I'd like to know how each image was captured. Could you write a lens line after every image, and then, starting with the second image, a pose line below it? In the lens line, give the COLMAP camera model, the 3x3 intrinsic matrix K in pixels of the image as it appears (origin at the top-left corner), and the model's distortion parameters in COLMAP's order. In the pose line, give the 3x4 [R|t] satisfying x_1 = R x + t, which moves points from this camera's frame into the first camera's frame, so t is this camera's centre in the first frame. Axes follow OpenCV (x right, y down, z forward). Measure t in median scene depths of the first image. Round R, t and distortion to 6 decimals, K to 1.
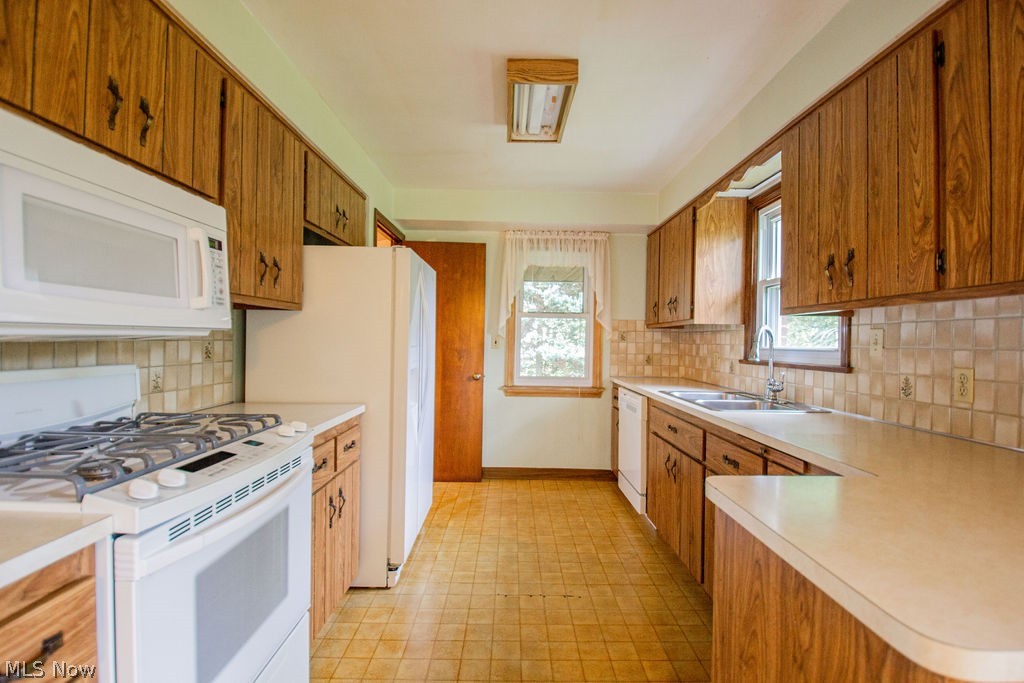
lens RADIAL K [[483.0, 0, 513.7], [0, 483.0, 337.8], [0, 0, 1]] dist [0.004534, -0.006343]
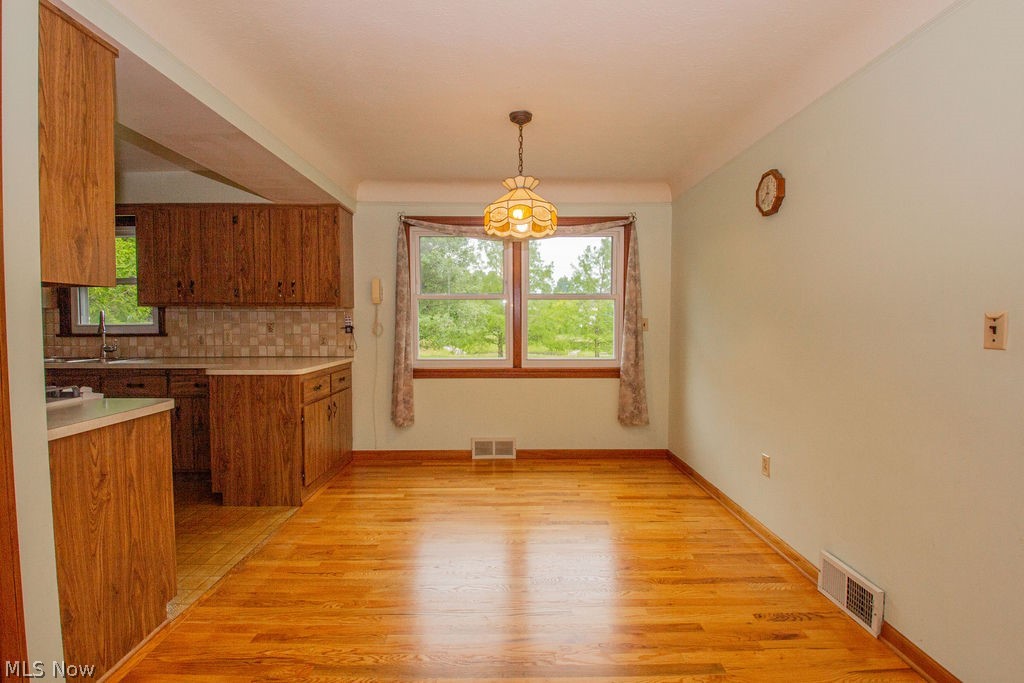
lens RADIAL K [[483.0, 0, 514.8], [0, 483.0, 338.9], [0, 0, 1]] dist [0.004534, -0.006343]
pose [[-0.004917, -0.049152, 0.998779, -1.447699], [-0.003315, 0.998787, 0.049136, -0.020710], [-0.999982, -0.003070, -0.005074, -0.469350]]
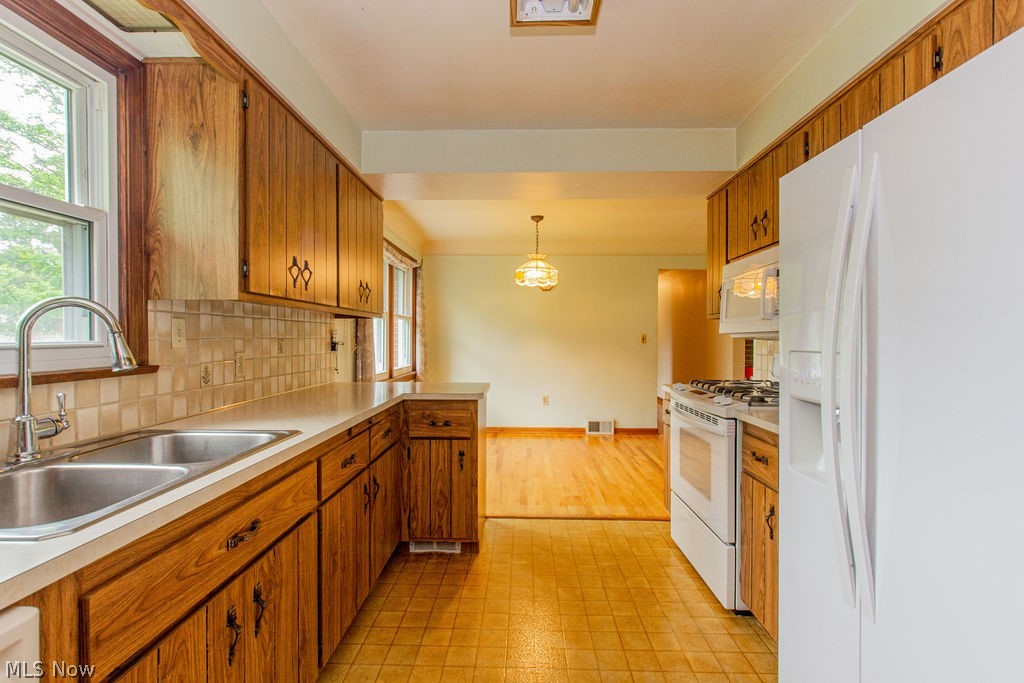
lens RADIAL K [[483.0, 0, 510.2], [0, 483.0, 343.0], [0, 0, 1]] dist [0.004534, -0.006343]
pose [[-0.999646, -0.011668, 0.023912, 0.111865], [-0.011446, 0.999891, 0.009373, 0.012744], [-0.024019, 0.009096, -0.999670, 1.979751]]
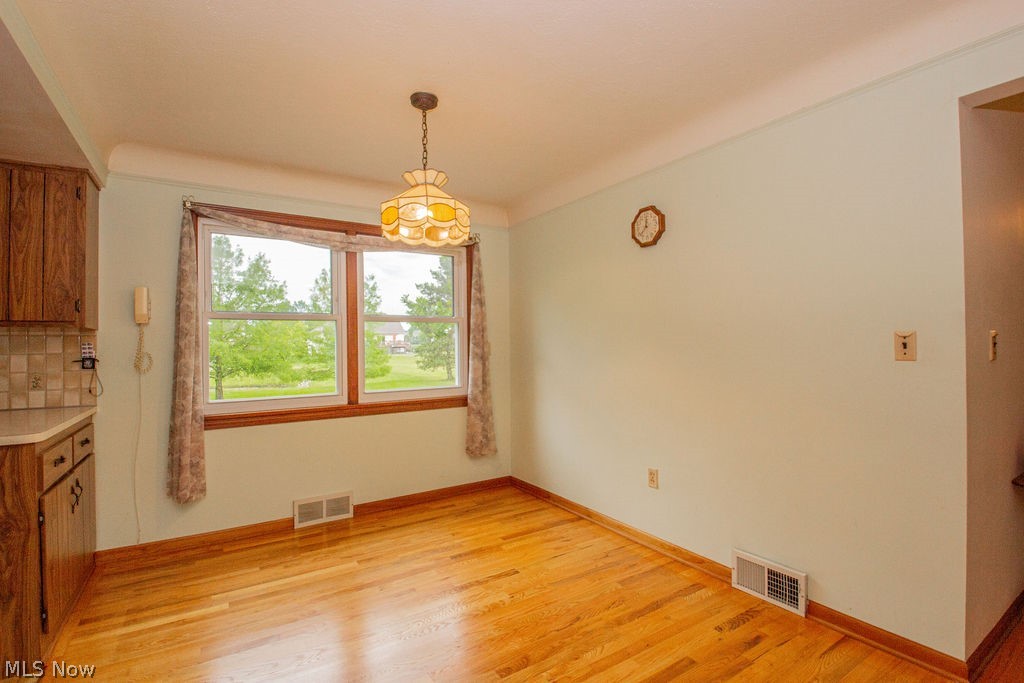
lens RADIAL K [[483.0, 0, 521.5], [0, 483.0, 335.7], [0, 0, 1]] dist [0.004534, -0.006343]
pose [[-0.527704, 0.012882, 0.849331, -1.129075], [0.004006, 0.999912, -0.012677, -0.011124], [-0.849419, -0.003287, -0.527709, -0.069921]]
